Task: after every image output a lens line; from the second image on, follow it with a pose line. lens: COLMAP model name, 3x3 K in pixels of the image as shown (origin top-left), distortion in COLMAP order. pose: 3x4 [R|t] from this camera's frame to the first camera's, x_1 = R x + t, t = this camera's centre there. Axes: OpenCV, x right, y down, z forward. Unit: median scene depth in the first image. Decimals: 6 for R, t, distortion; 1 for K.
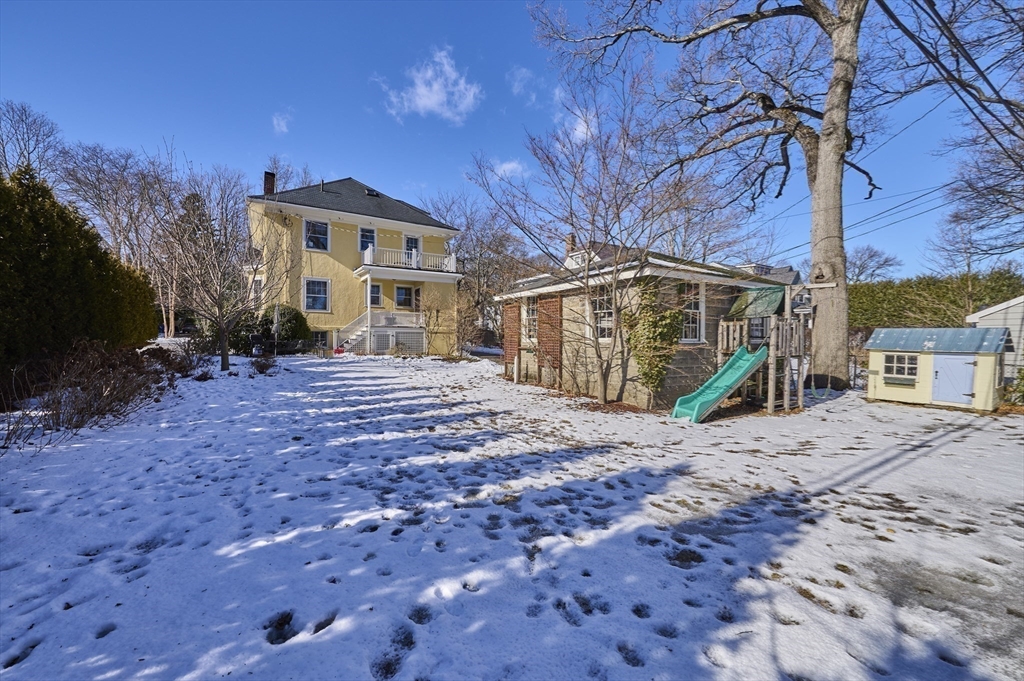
lens RADIAL K [[404.7, 0, 511.7], [0, 404.7, 345.8], [0, 0, 1]] dist [-0.006588, -0.000336]
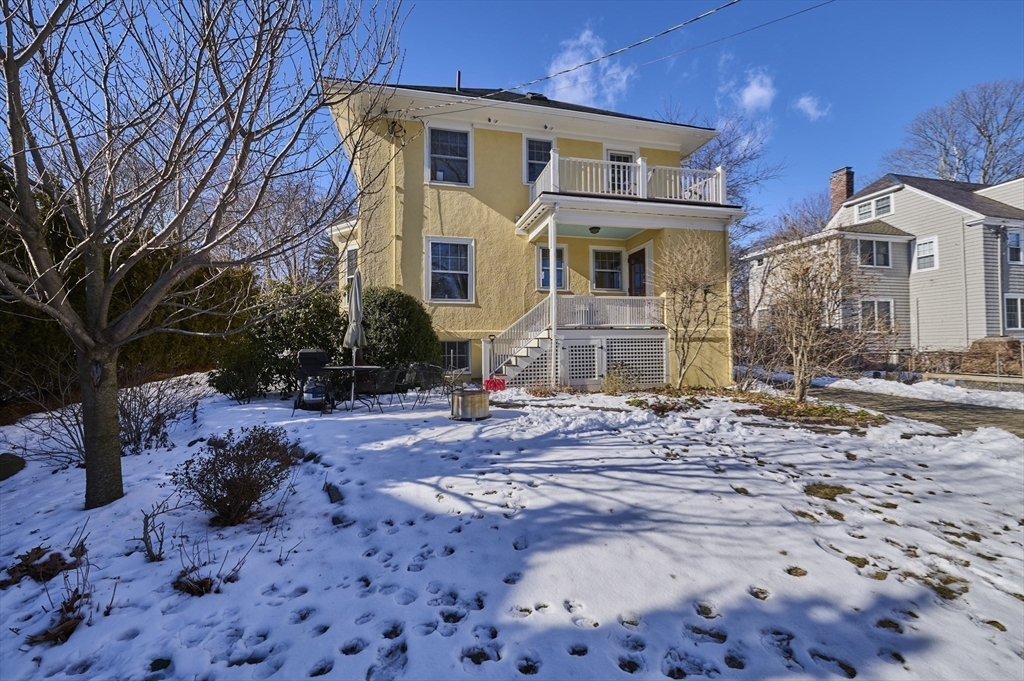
lens RADIAL K [[404.7, 0, 512.0], [0, 404.7, 338.7], [0, 0, 1]] dist [-0.006588, -0.000336]
pose [[0.952414, -0.017525, -0.304302, -0.252975], [0.008086, 0.999447, -0.032251, -0.021569], [0.304699, 0.028256, 0.952030, 0.537736]]
